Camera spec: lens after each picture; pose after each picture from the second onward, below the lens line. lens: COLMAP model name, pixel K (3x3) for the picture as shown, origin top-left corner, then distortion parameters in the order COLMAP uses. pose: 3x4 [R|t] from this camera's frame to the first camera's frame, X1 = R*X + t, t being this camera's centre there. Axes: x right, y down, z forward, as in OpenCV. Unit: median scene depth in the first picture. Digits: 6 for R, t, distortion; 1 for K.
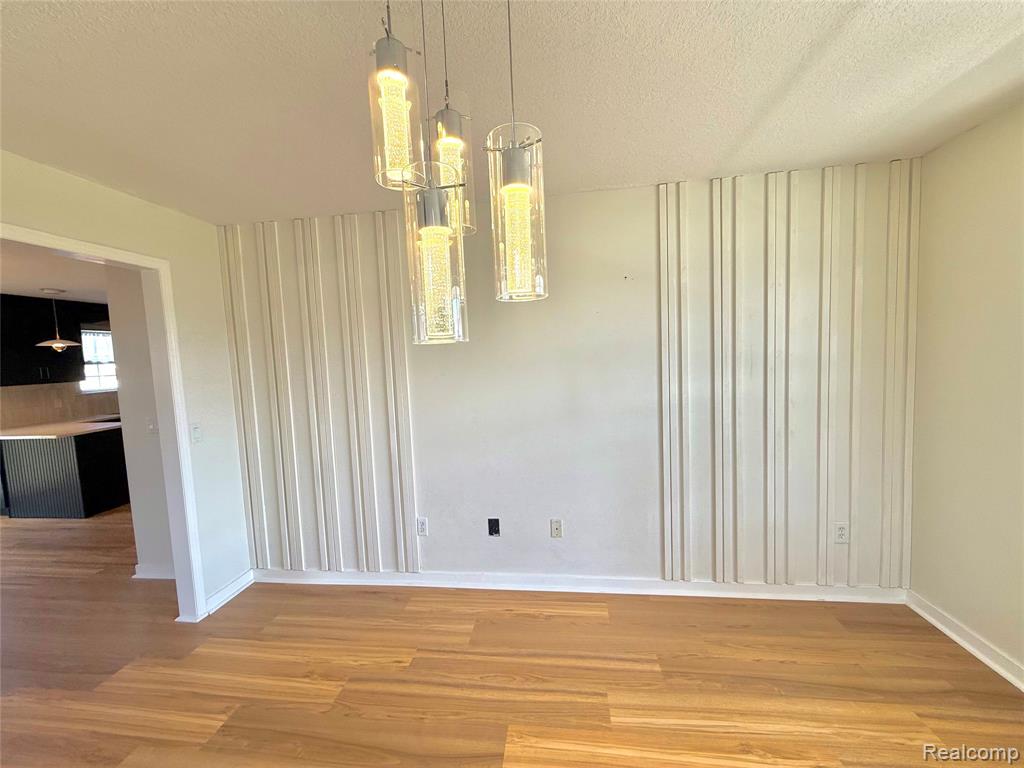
lens RADIAL K [[409.4, 0, 512.0], [0, 409.4, 384.0], [0, 0, 1]] dist [-0.000669, -0.000025]
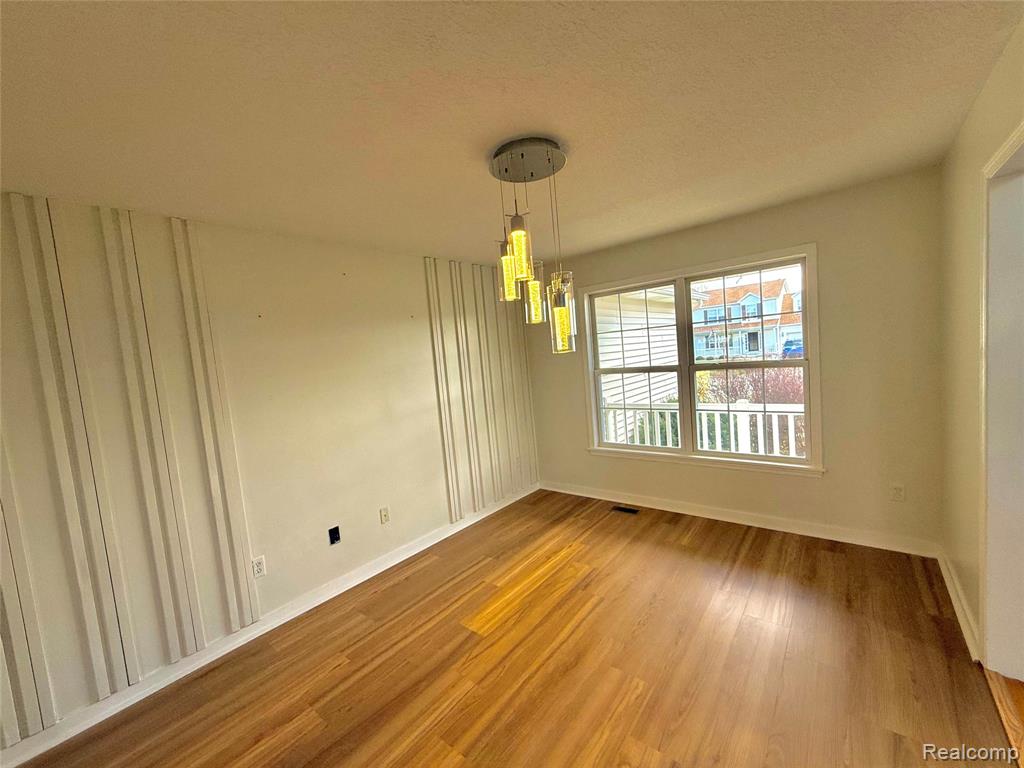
lens RADIAL K [[409.4, 0, 512.0], [0, 409.4, 384.0], [0, 0, 1]] dist [-0.000669, -0.000025]
pose [[0.528725, -0.063839, 0.846389, -0.863860], [0.124916, 0.992162, -0.003199, 0.018834], [-0.839551, 0.107419, 0.532555, -0.013543]]
